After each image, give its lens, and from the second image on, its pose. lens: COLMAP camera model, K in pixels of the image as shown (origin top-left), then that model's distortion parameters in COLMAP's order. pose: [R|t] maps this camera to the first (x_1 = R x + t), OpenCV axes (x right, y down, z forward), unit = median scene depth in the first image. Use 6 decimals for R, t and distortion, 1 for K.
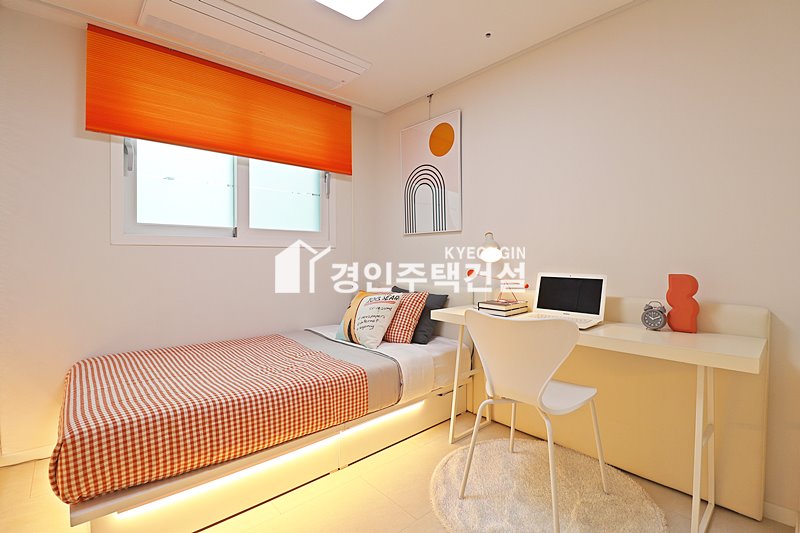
lens RADIAL K [[369.4, 0, 397.1], [0, 369.4, 263.2], [0, 0, 1]] dist [-0.024174, -0.002685]
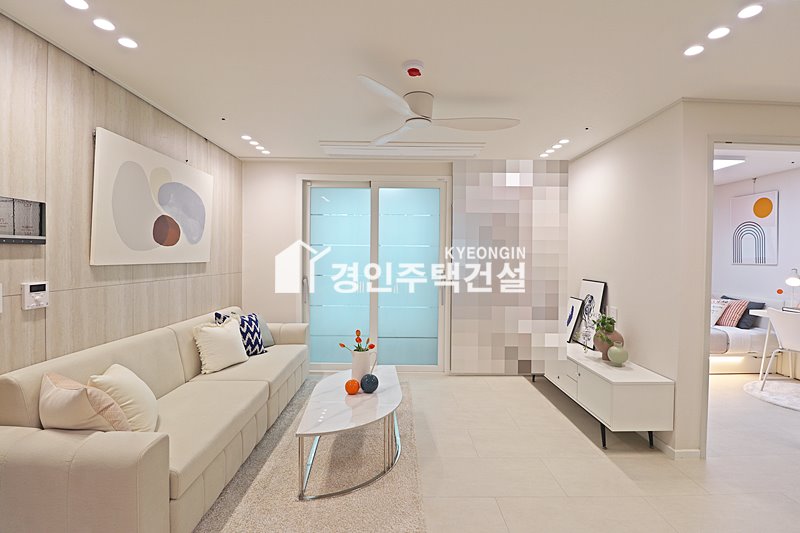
lens RADIAL K [[369.4, 0, 400.7], [0, 369.4, 263.5], [0, 0, 1]] dist [-0.024174, -0.002685]
pose [[0.750414, 0.018002, -0.660723, -0.030588], [-0.016935, 0.999825, 0.008008, -0.078793], [0.660751, 0.005180, 0.750587, -1.339210]]
